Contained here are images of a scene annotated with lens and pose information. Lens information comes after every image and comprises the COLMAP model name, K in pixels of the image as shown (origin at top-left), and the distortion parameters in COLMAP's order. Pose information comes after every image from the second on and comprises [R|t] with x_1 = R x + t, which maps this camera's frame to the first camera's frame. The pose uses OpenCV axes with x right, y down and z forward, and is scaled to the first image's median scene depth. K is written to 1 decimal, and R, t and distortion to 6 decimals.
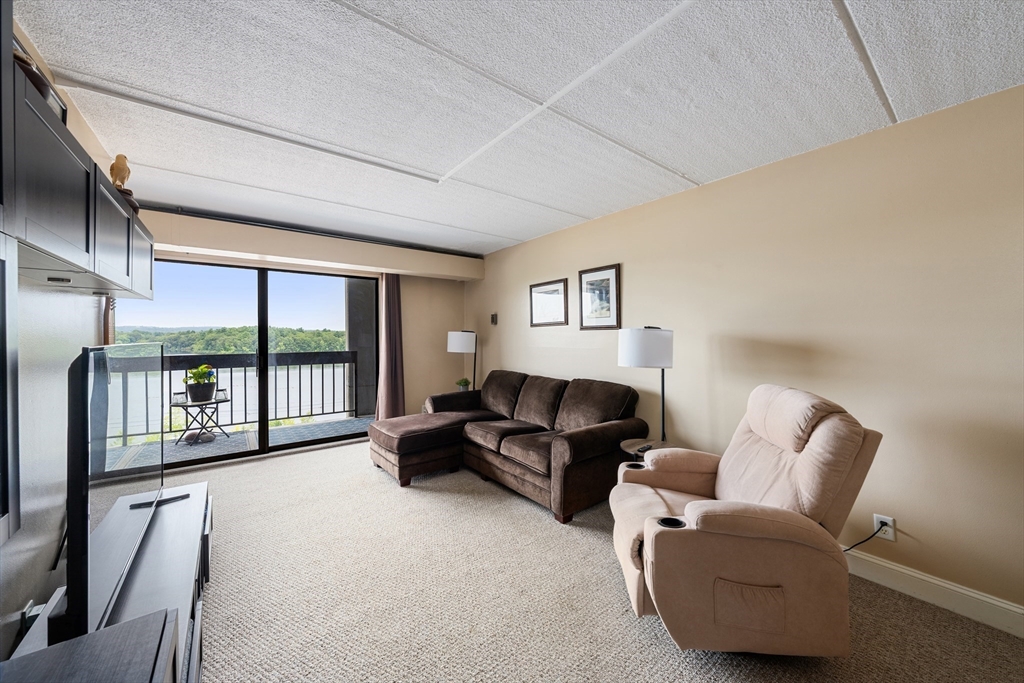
lens RADIAL K [[371.8, 0, 509.0], [0, 371.8, 337.1], [0, 0, 1]] dist [0.000257, 0.000228]
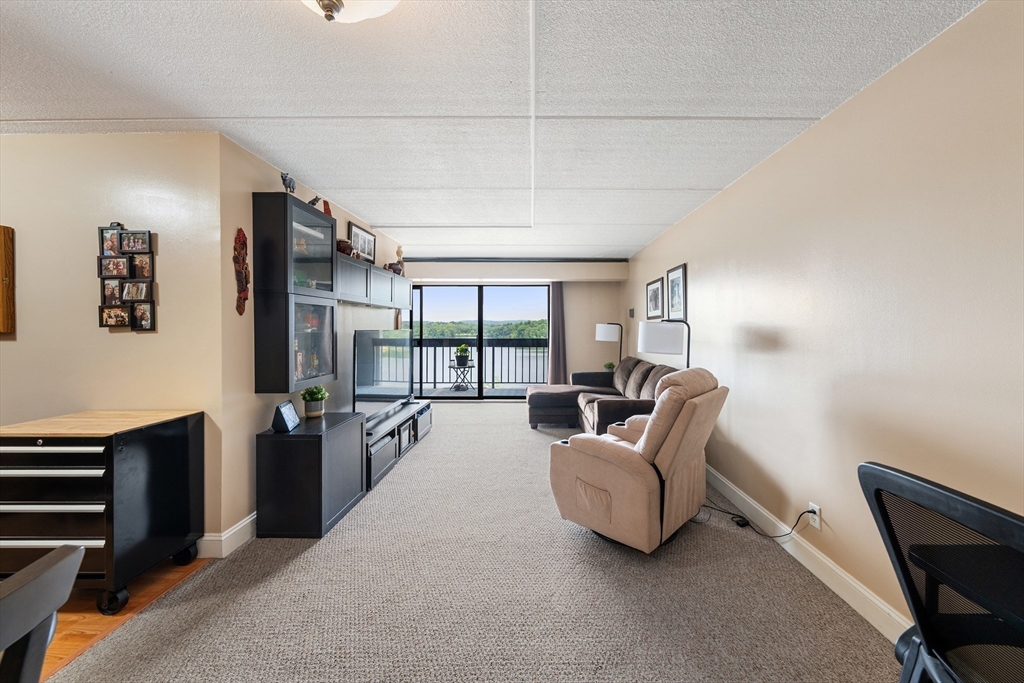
lens RADIAL K [[361.6, 0, 524.0], [0, 361.6, 329.2], [0, 0, 1]] dist [-0.002113, -0.000148]
pose [[0.784328, 0.004055, -0.620333, 0.416571], [-0.002254, 0.999991, 0.003687, -0.000591], [0.620343, -0.001494, 0.784330, -0.111706]]
